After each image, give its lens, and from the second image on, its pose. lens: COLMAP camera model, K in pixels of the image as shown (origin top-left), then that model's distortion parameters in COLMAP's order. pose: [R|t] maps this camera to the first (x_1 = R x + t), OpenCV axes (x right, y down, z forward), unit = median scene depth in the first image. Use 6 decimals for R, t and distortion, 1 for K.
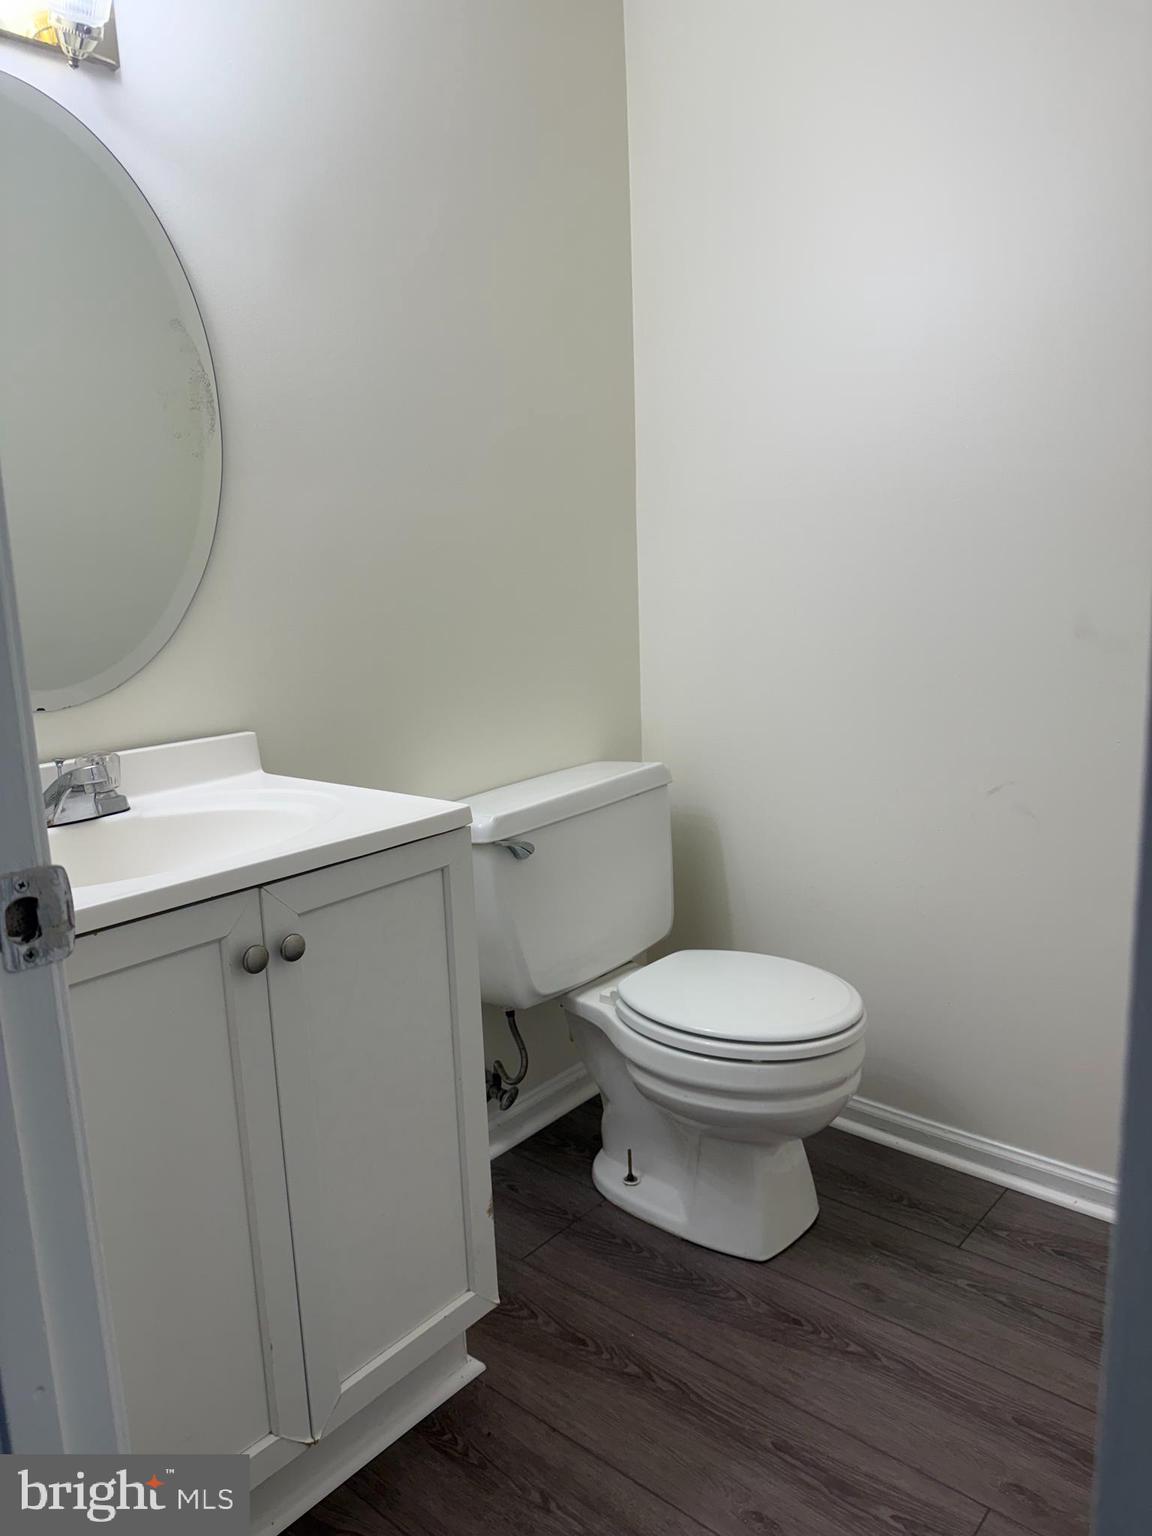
lens RADIAL K [[1108.9, 0, 576.0], [0, 1108.9, 768.0], [0, 0, 1]] dist [0.000188, -0.005766]
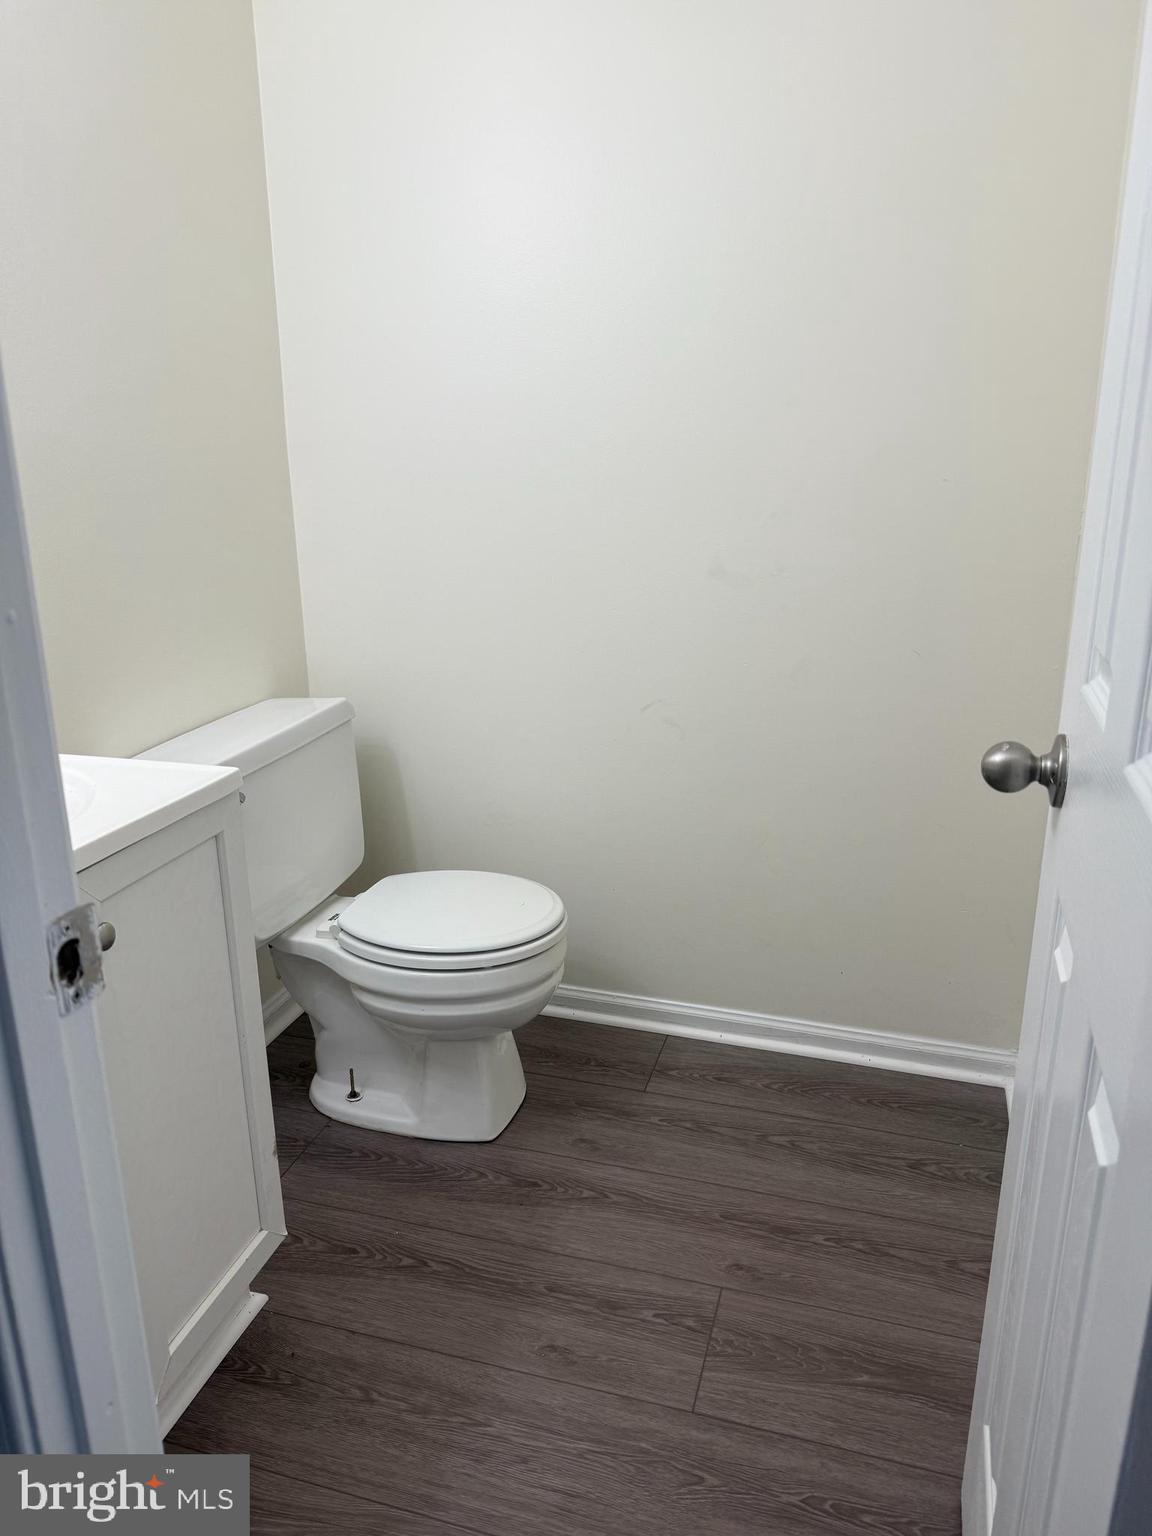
lens RADIAL K [[1090.7, 0, 576.0], [0, 1090.7, 768.0], [0, 0, 1]] dist [-0.005121, -0.007024]
pose [[0.920194, -0.099524, 0.378599, -0.144337], [0.066580, 0.992841, 0.099169, -0.033791], [-0.385758, -0.066047, 0.920233, -0.019126]]
